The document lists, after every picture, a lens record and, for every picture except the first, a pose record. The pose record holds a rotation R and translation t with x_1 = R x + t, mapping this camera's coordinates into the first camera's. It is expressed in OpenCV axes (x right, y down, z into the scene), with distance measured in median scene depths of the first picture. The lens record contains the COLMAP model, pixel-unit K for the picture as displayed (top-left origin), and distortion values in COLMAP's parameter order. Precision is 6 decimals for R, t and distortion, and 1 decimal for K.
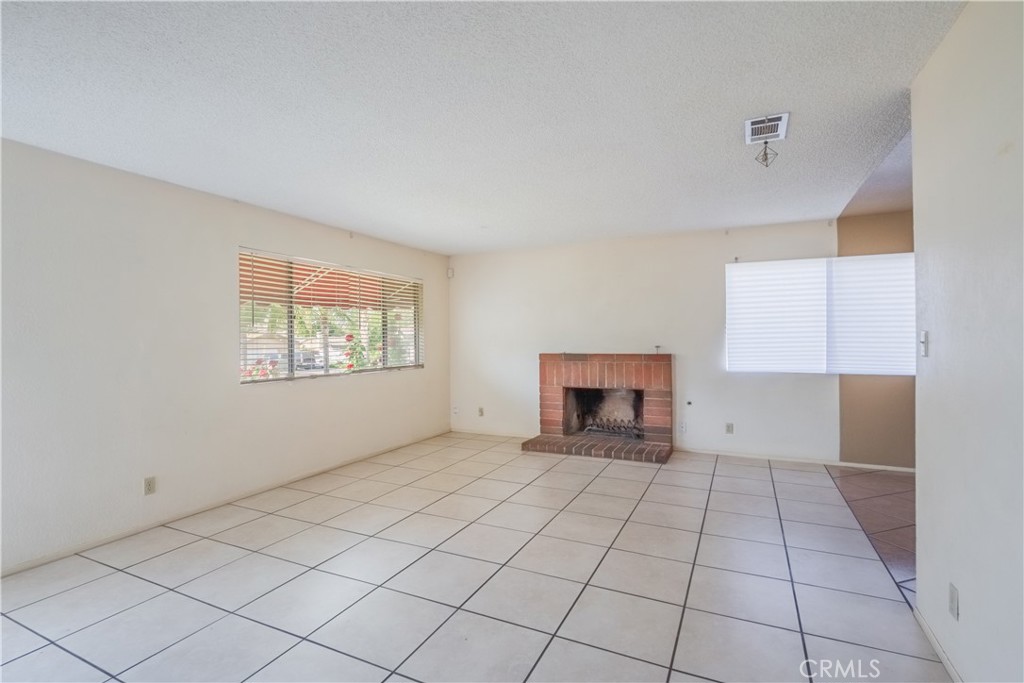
lens RADIAL K [[453.8, 0, 515.6], [0, 453.8, 340.5], [0, 0, 1]] dist [-0.000680, -0.000093]
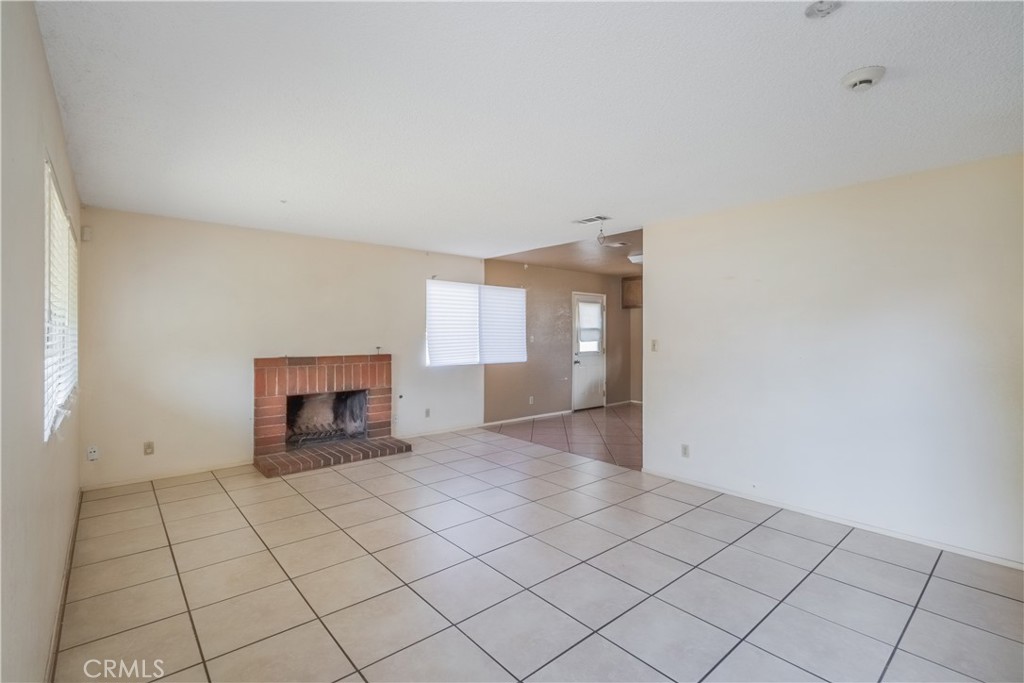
lens RADIAL K [[453.8, 0, 515.6], [0, 453.8, 340.5], [0, 0, 1]] dist [-0.000680, -0.000093]
pose [[0.419499, -0.002163, 0.907753, -0.524696], [0.000425, 0.999998, 0.002186, -0.005642], [-0.907756, -0.000532, 0.419499, 0.253417]]
